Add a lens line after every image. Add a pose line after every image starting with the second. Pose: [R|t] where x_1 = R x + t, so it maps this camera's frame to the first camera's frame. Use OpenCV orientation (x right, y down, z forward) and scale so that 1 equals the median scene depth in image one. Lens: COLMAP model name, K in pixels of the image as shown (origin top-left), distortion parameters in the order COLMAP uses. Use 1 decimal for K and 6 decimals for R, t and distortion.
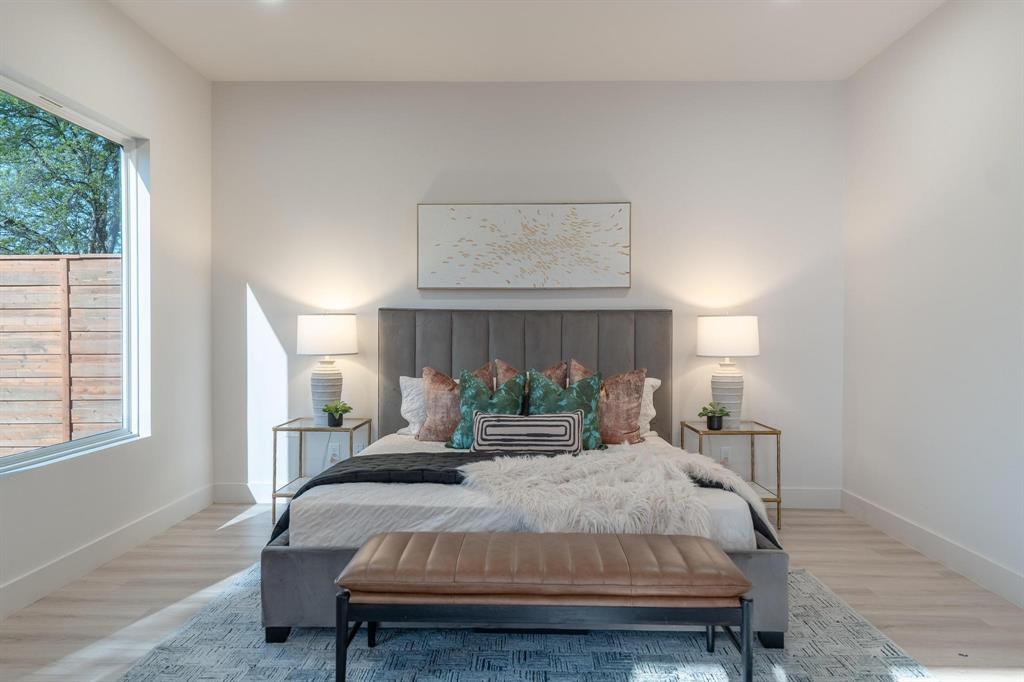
lens RADIAL K [[693.3, 0, 510.6], [0, 693.3, 341.2], [0, 0, 1]] dist [0.019513, 0.000352]
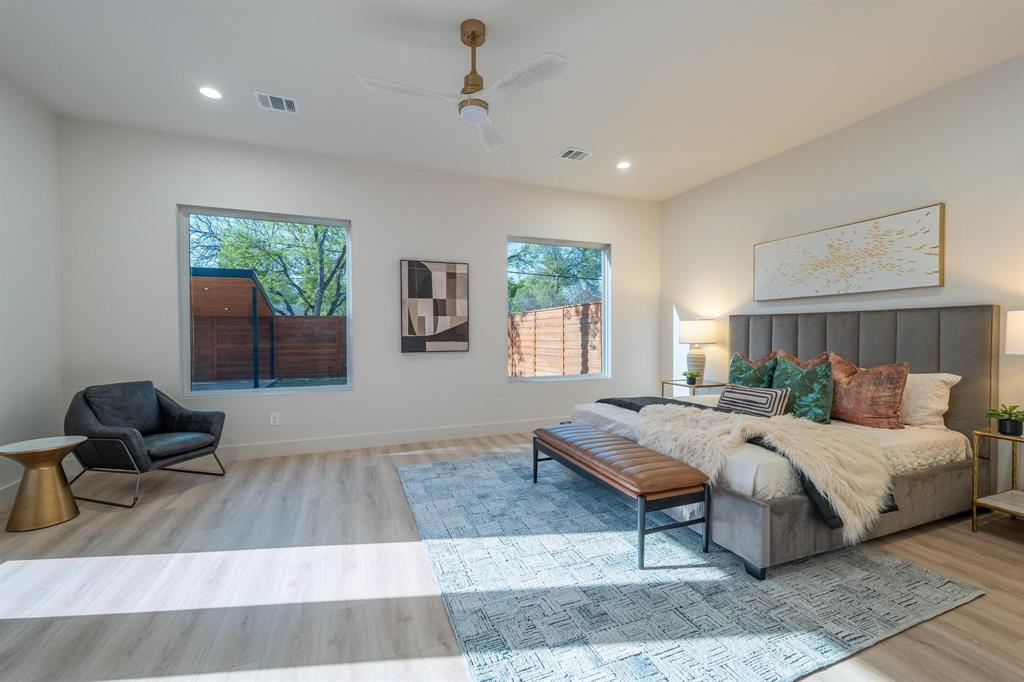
lens RADIAL K [[420.0, 0, 508.8], [0, 420.0, 335.9], [0, 0, 1]] dist [0.002008, 0.000616]
pose [[0.375367, 0.006976, -0.926850, 0.521021], [-0.010548, 0.999939, 0.003254, 0.002350], [0.926816, 0.008555, 0.375417, 0.168749]]
